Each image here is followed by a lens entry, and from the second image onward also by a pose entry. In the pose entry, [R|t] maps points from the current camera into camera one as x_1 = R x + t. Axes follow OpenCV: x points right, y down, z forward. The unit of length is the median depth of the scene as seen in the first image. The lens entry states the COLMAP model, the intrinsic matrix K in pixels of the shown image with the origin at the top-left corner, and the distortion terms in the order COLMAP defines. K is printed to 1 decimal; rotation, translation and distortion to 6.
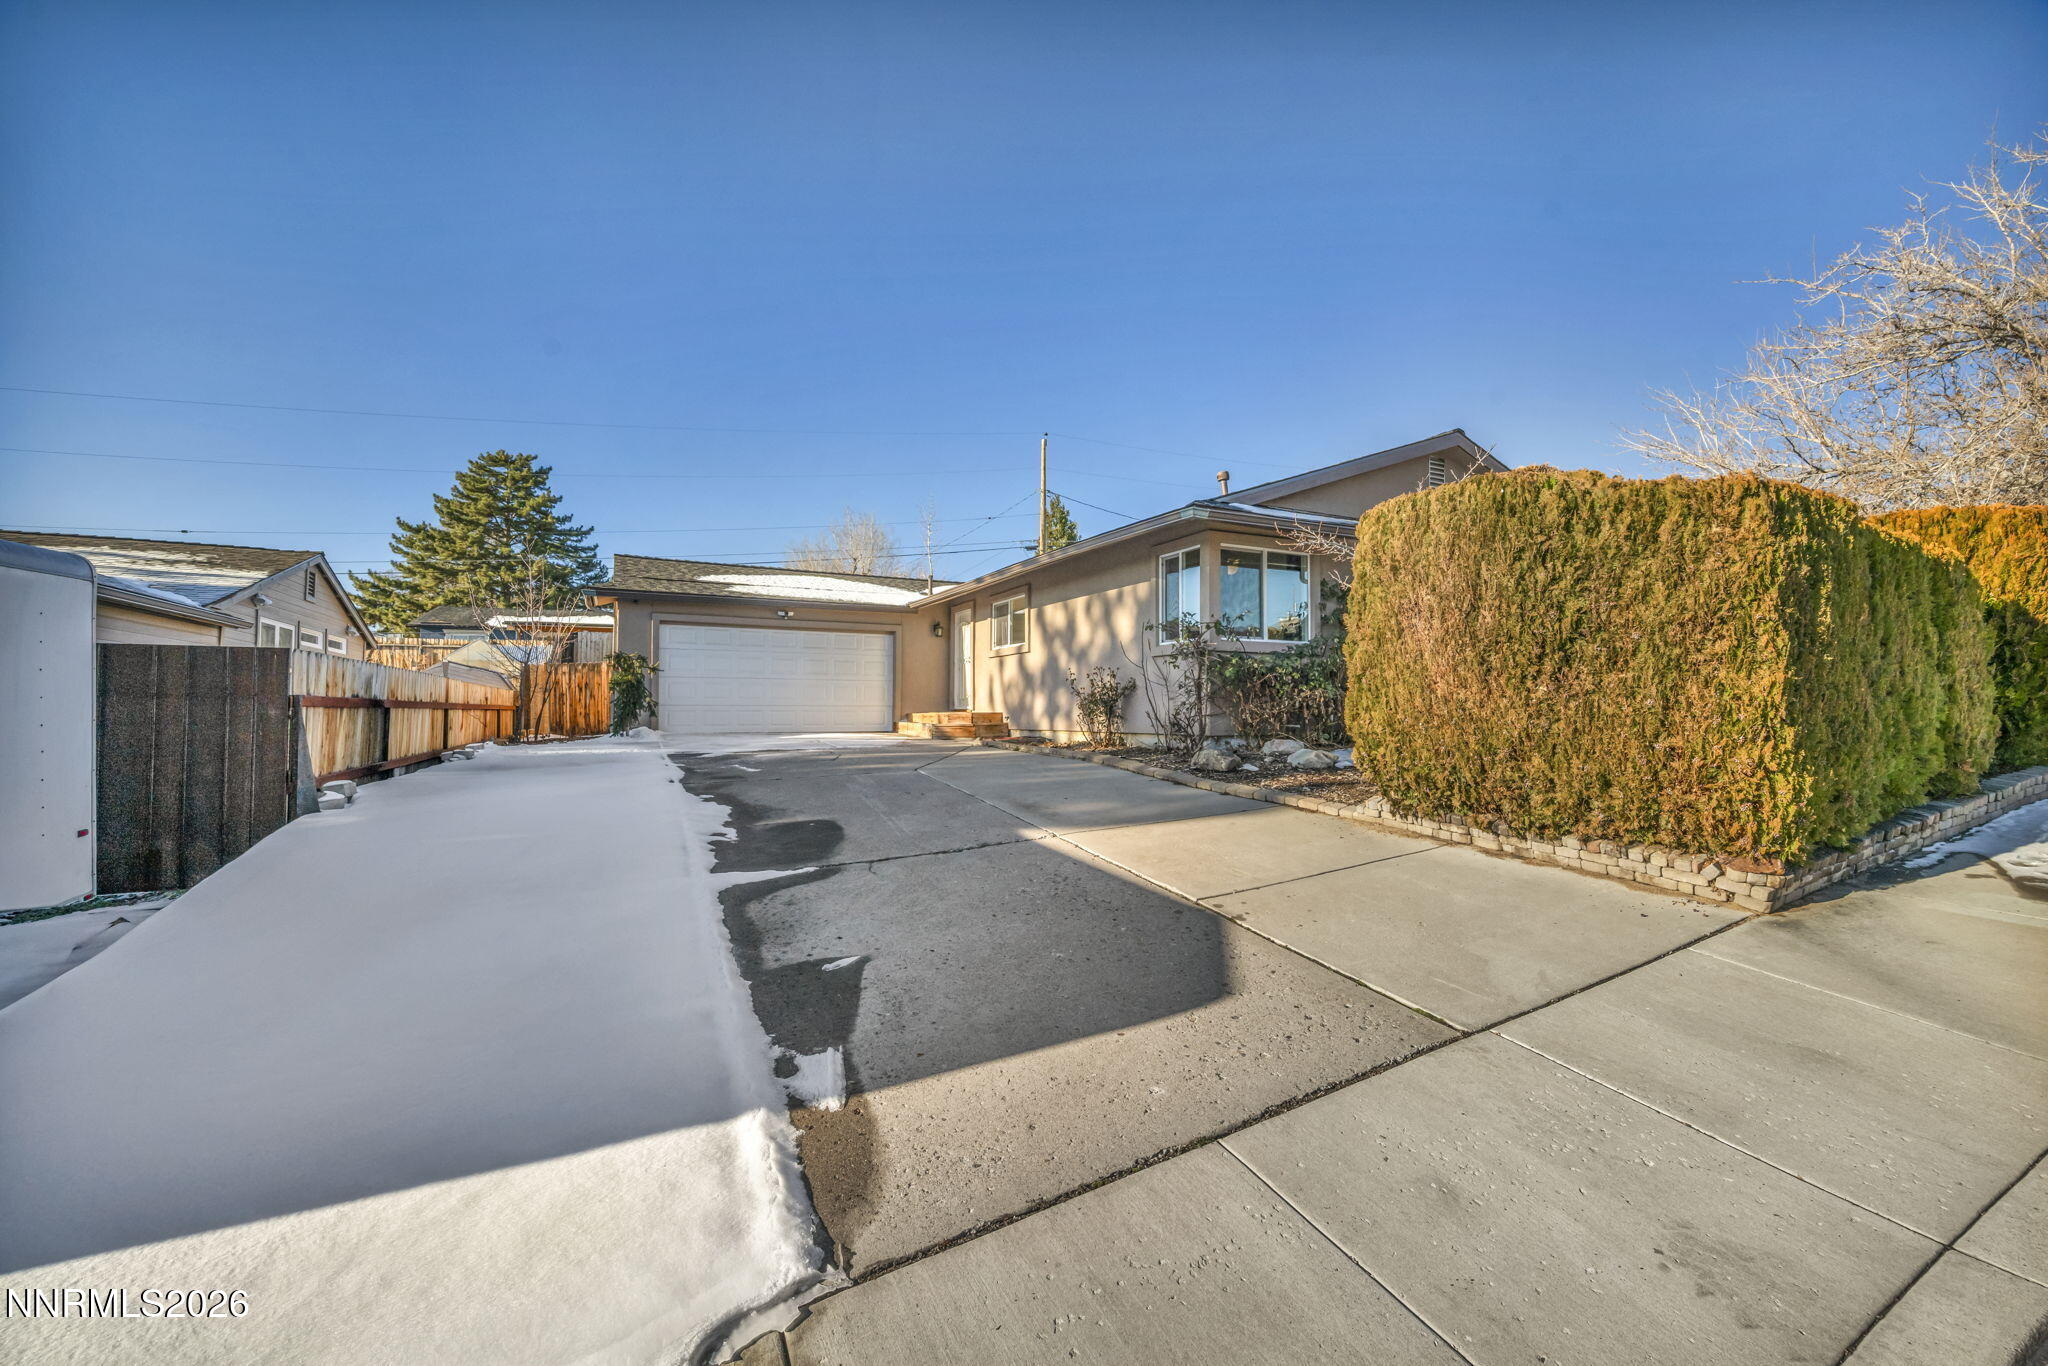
lens RADIAL K [[817.5, 0, 1028.7], [0, 817.5, 676.0], [0, 0, 1]] dist [-0.001371, -0.000250]
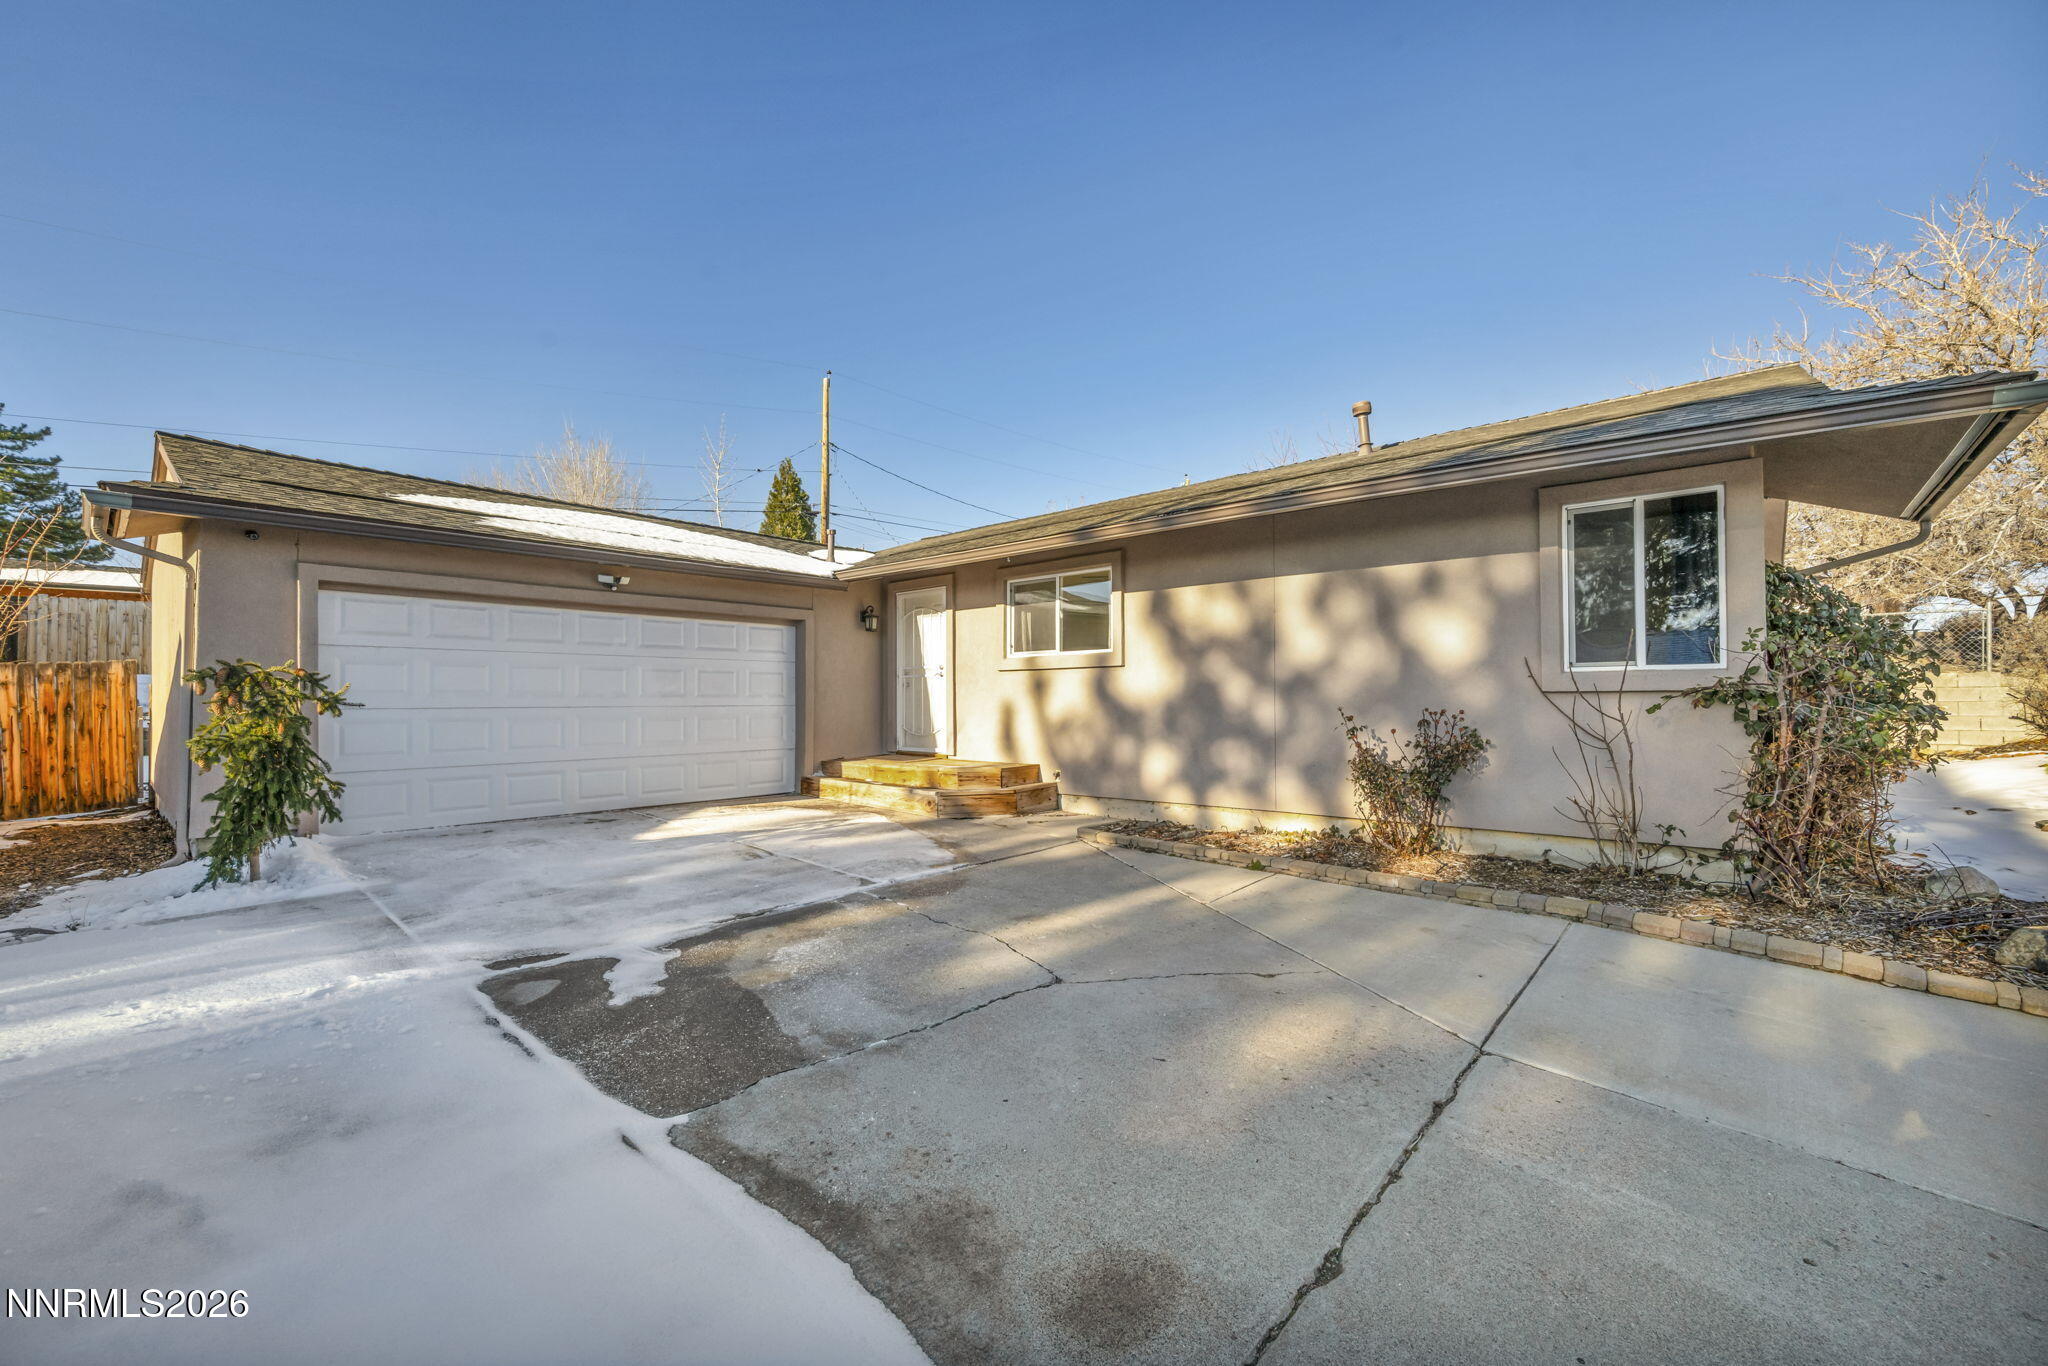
lens RADIAL K [[828.7, 0, 1028.7], [0, 828.7, 680.0], [0, 0, 1]] dist [0.009919, 0.000030]
pose [[0.930305, 0.011457, 0.366608, -0.256051], [-0.018559, 0.999702, 0.015855, -0.027652], [-0.366317, -0.021554, 0.930241, 0.435290]]
